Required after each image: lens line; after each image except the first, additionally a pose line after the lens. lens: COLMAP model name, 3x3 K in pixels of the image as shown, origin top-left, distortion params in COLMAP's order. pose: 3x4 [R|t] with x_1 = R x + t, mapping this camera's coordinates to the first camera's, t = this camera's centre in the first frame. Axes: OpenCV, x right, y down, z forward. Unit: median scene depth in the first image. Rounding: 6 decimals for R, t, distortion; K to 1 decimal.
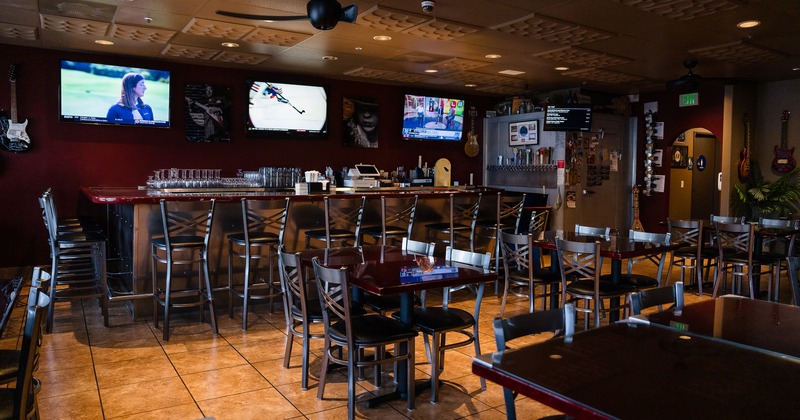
lens RADIAL K [[578.4, 0, 400.3], [0, 578.4, 201.1], [0, 0, 1]] dist [-0.148338, 0.076928]
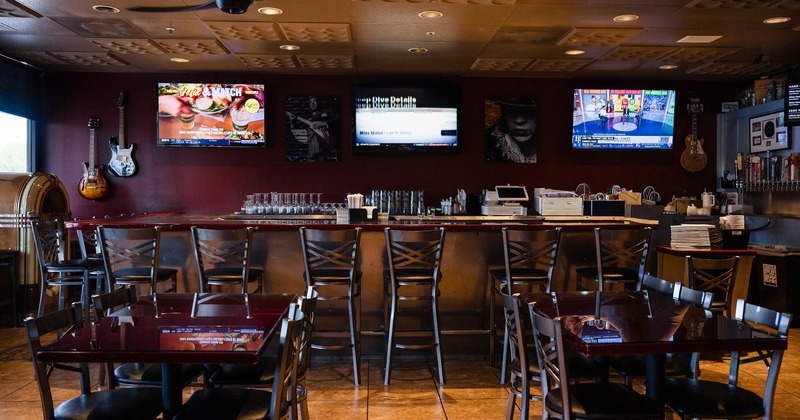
lens RADIAL K [[666.0, 0, 400.0], [0, 666.0, 210.0], [0, 0, 1]] dist [-0.175357, 0.313037]
pose [[0.851701, 0.001715, -0.524026, 0.266169], [-0.018138, 0.999492, -0.026208, -0.005497], [0.523714, 0.031826, 0.851299, 0.181187]]
